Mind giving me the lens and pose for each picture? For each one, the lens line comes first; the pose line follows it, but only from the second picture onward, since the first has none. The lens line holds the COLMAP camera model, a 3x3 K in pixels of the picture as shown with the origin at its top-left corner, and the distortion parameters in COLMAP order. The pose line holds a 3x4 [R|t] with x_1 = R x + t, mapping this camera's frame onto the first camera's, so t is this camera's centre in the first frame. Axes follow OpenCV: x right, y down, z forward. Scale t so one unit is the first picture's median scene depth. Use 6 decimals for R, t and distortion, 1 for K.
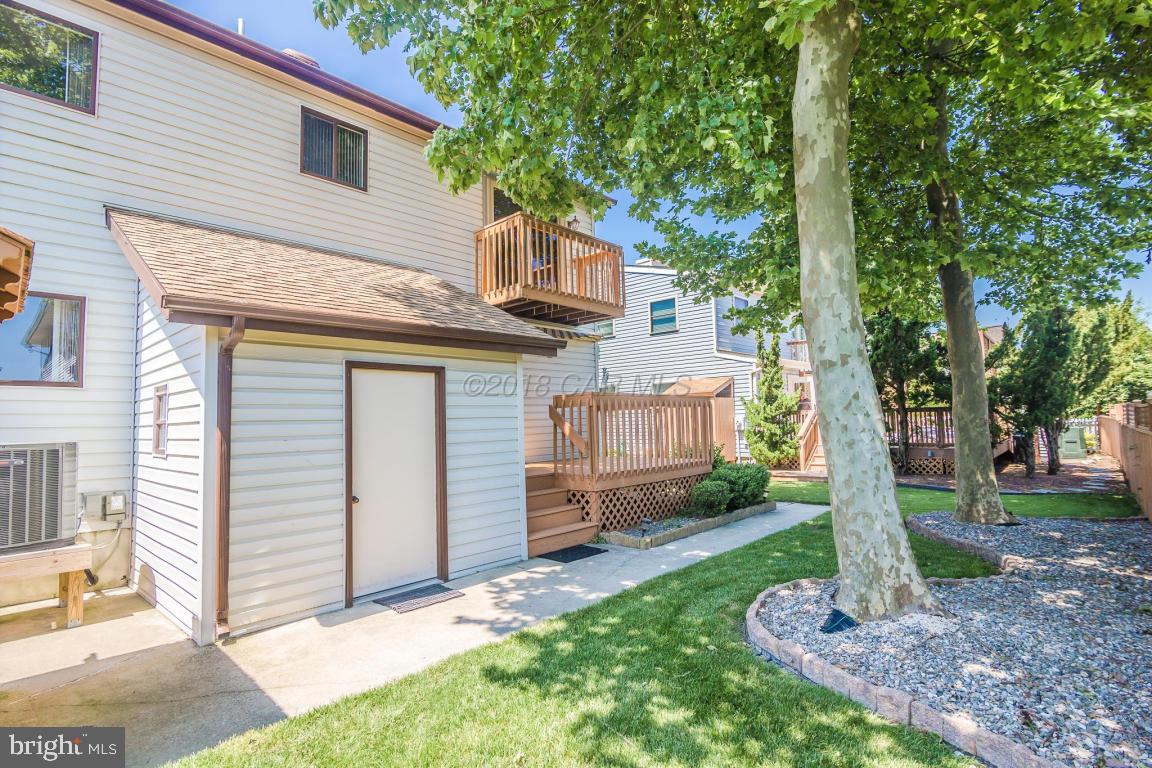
lens RADIAL K [[556.0, 0, 576.0], [0, 556.0, 384.0], [0, 0, 1]] dist [-0.019725, -0.001088]
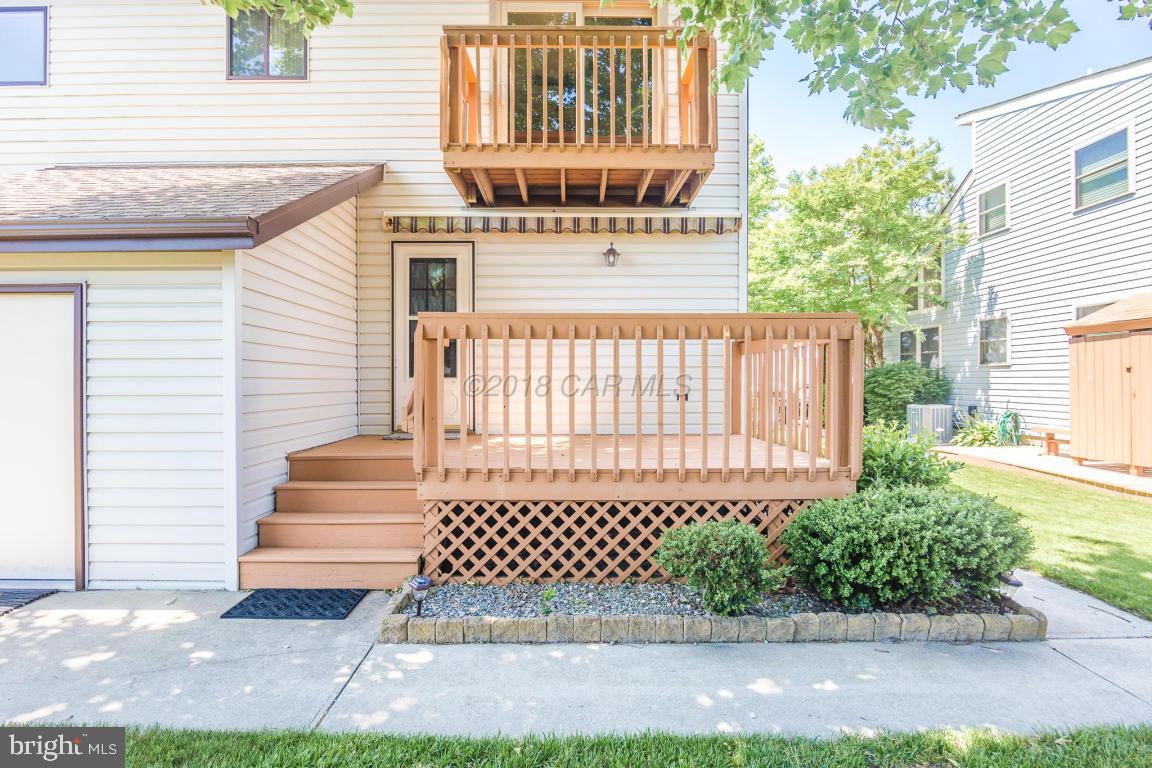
lens RADIAL K [[556.0, 0, 576.0], [0, 556.0, 384.0], [0, 0, 1]] dist [-0.019725, -0.001088]
pose [[0.685558, 0.036616, -0.727096, 0.533112], [0.033352, 0.996106, 0.081610, 0.045394], [0.727253, -0.080198, 0.681668, 0.771867]]
